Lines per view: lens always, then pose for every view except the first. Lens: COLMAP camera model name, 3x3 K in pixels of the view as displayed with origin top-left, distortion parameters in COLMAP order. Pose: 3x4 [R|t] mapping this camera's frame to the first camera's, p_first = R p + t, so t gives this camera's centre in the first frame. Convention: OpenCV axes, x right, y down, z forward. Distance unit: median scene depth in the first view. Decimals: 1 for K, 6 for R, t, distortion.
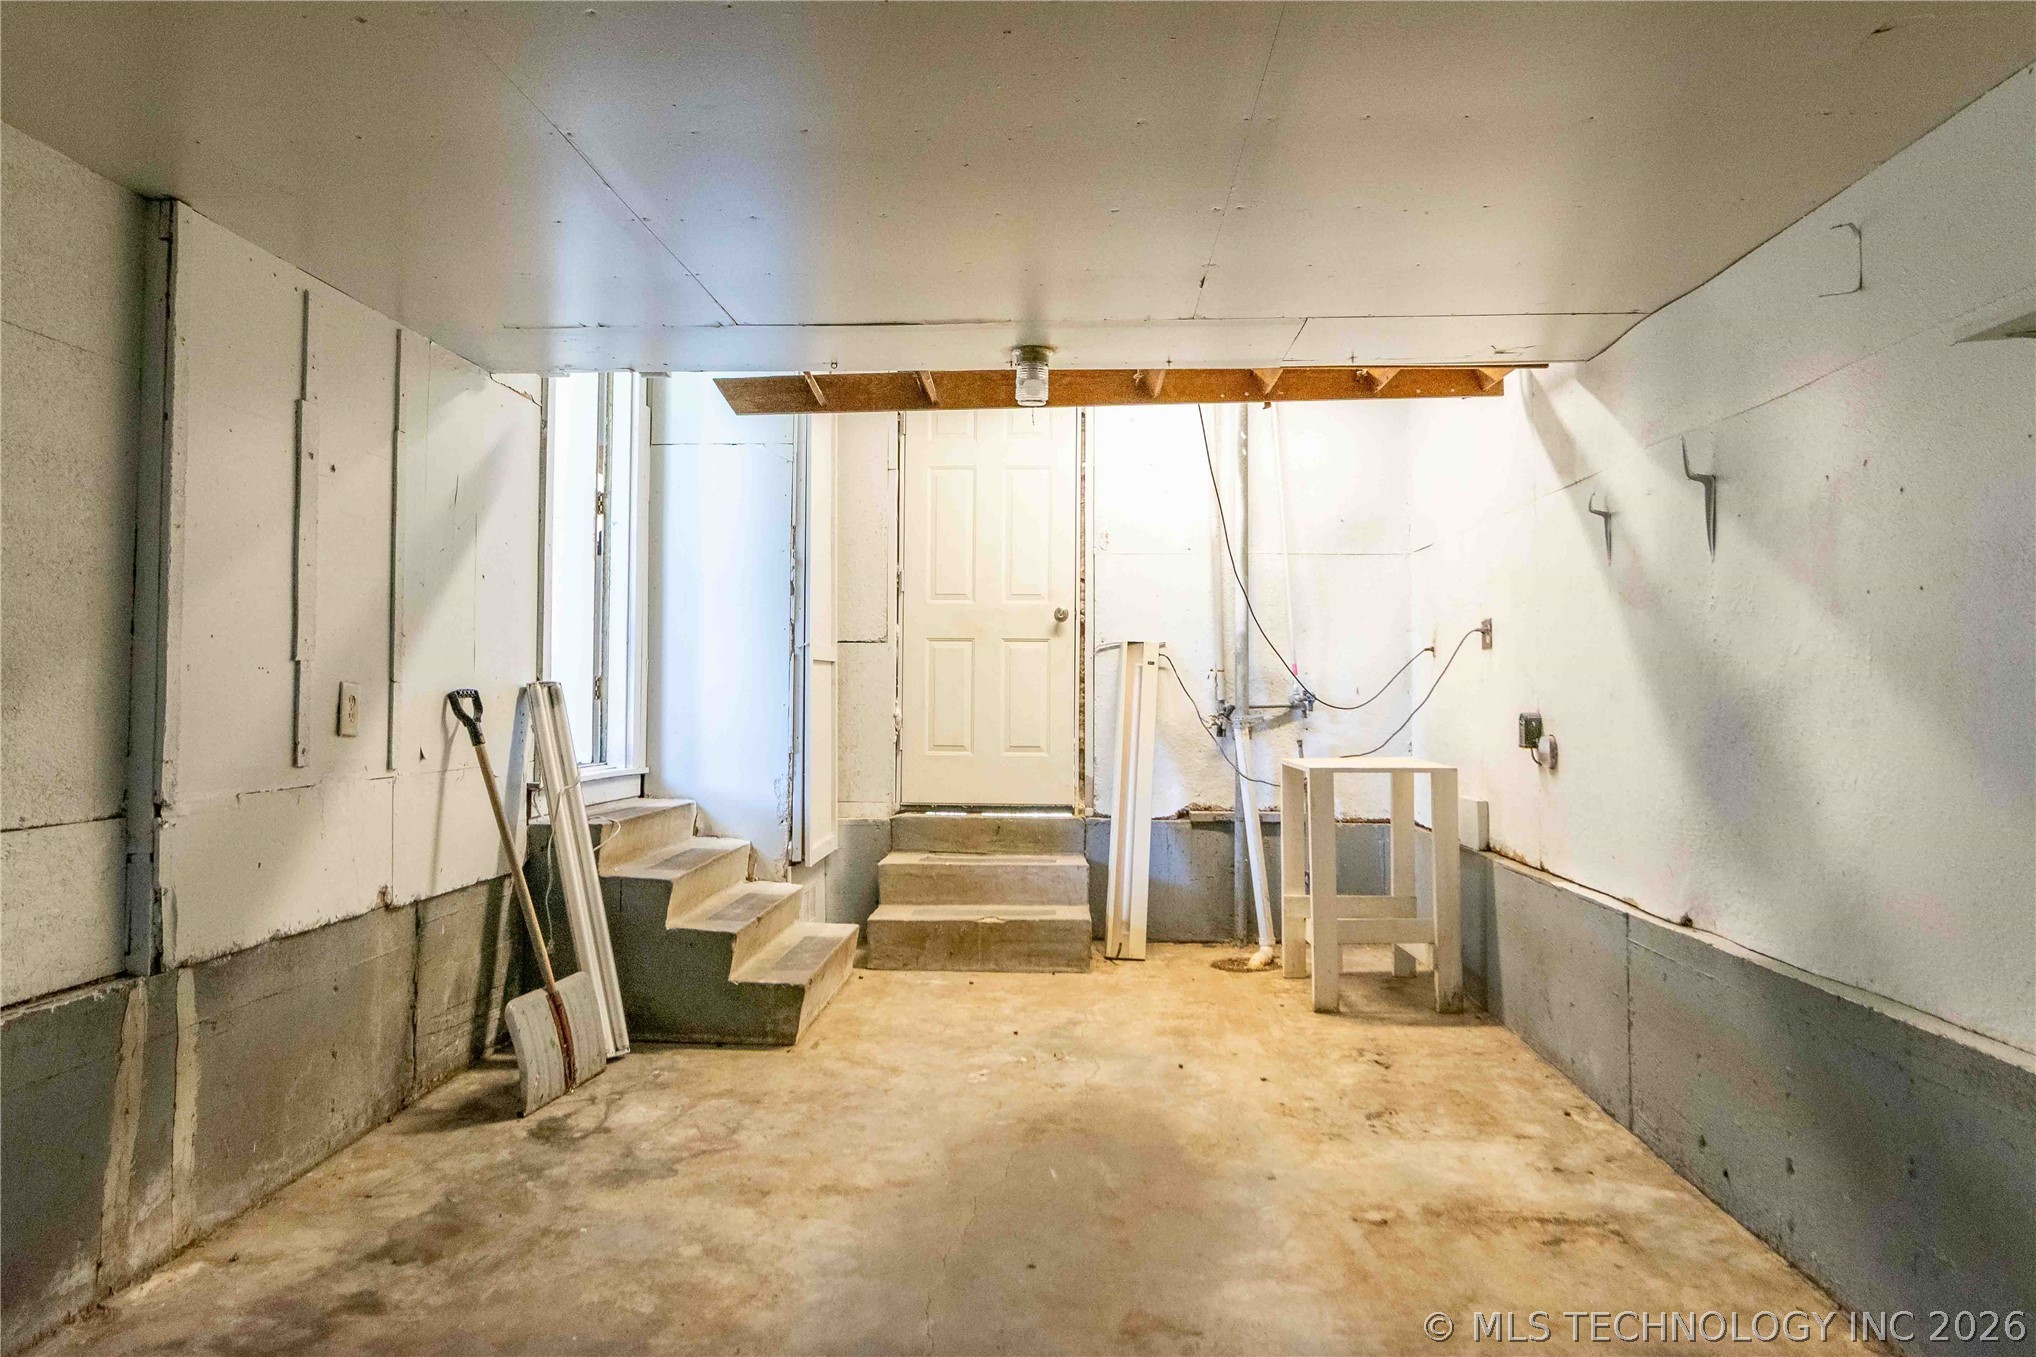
lens RADIAL K [[1258.8, 0, 1013.6], [0, 1258.8, 660.7], [0, 0, 1]] dist [-0.001872, -0.000870]
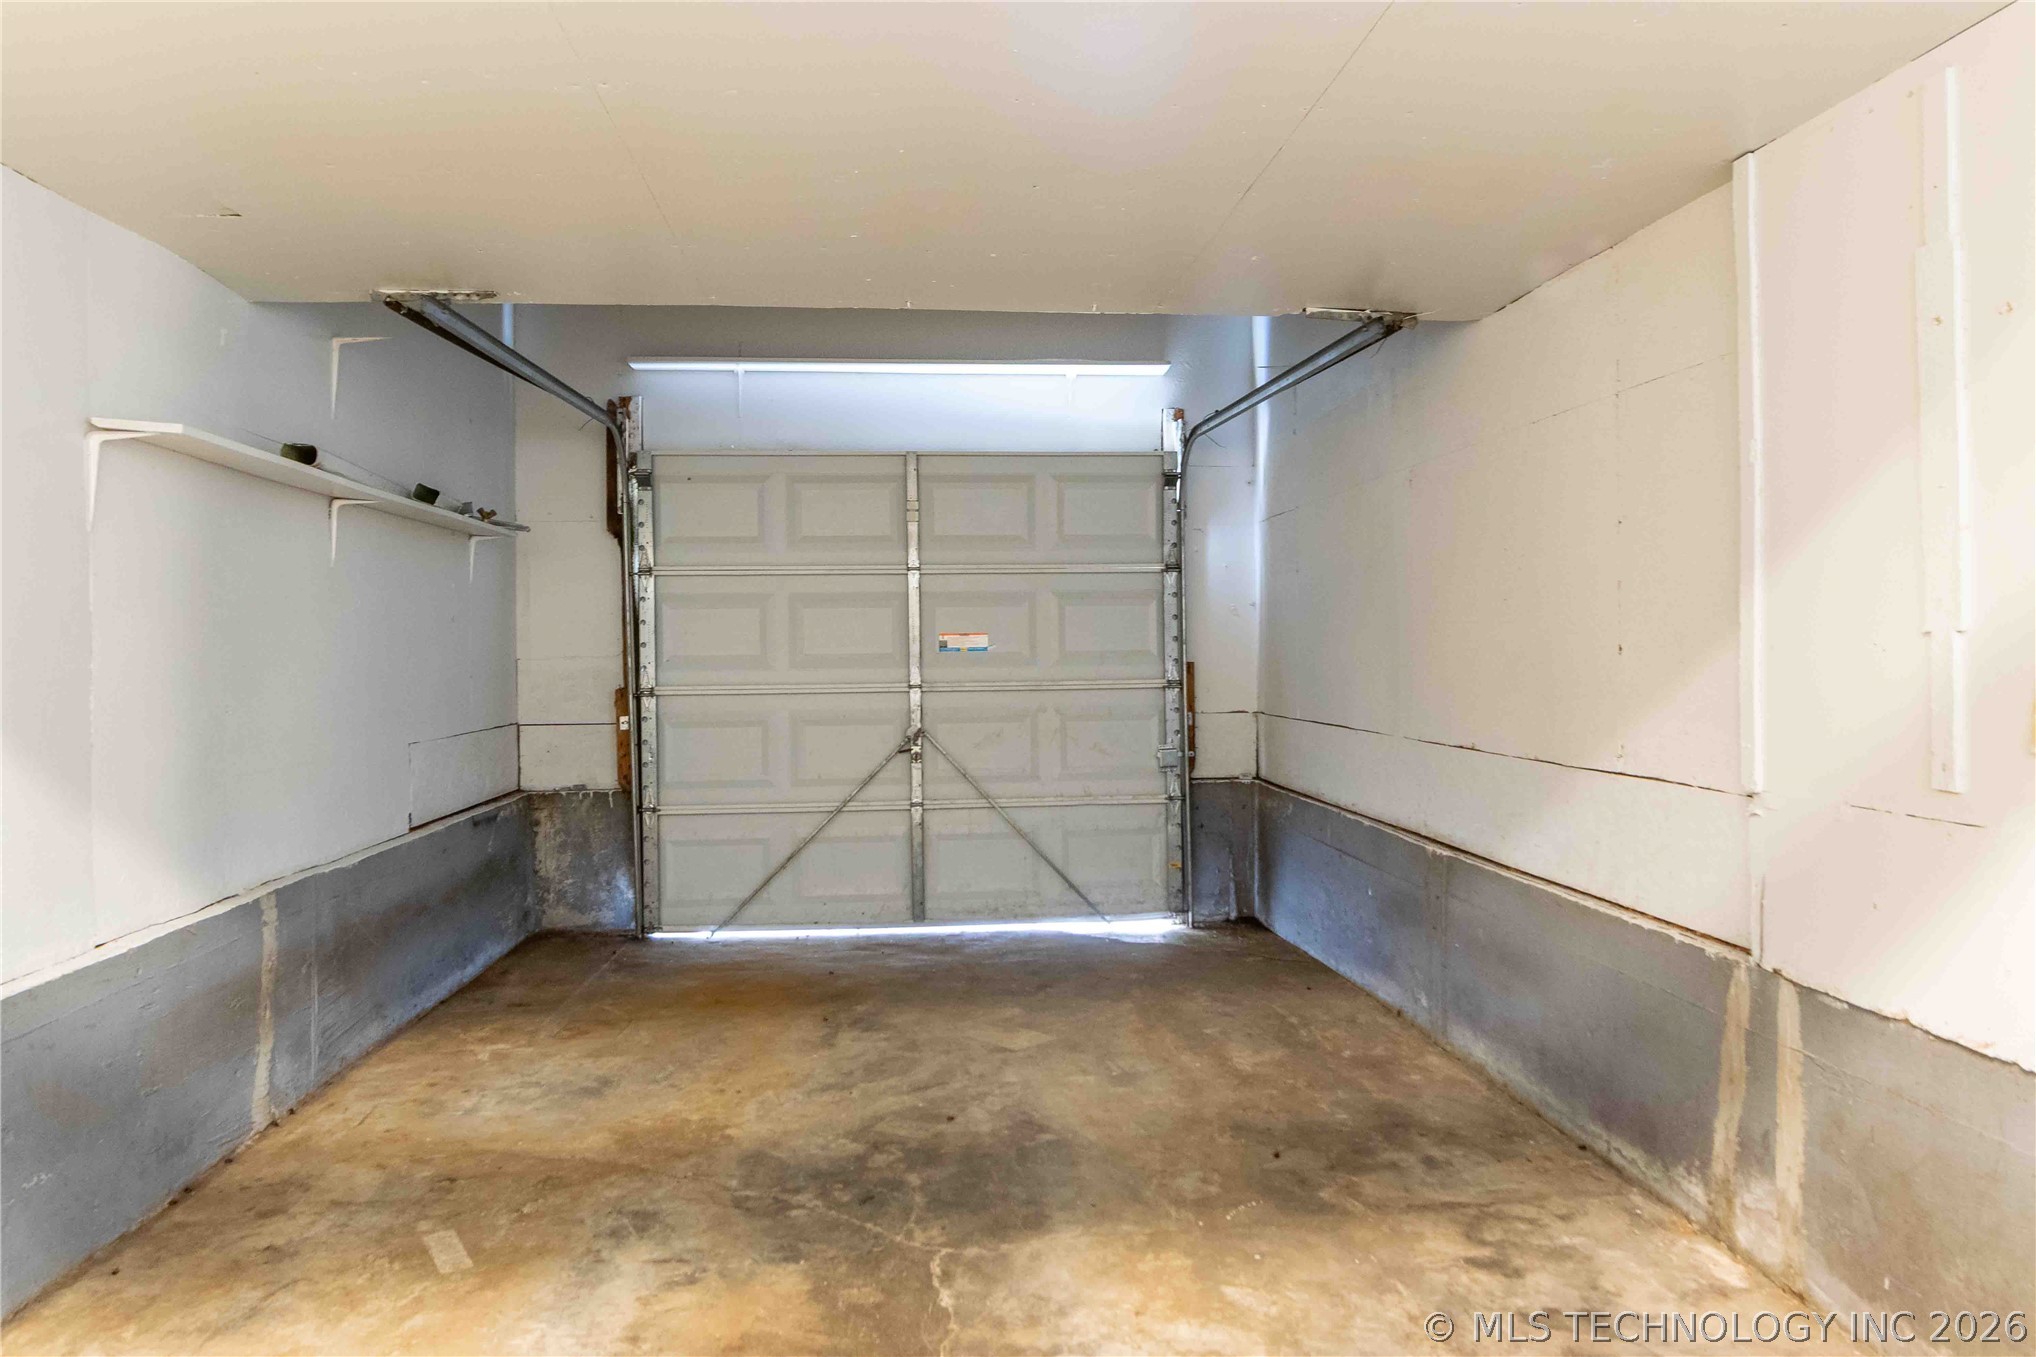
lens RADIAL K [[1258.8, 0, 1013.6], [0, 1258.8, 660.7], [0, 0, 1]] dist [-0.001872, -0.000870]
pose [[-0.989301, 0.007254, -0.145711, 0.020937], [0.009413, 0.999856, -0.014134, 0.024061], [0.145588, -0.015355, -0.989226, 1.929473]]
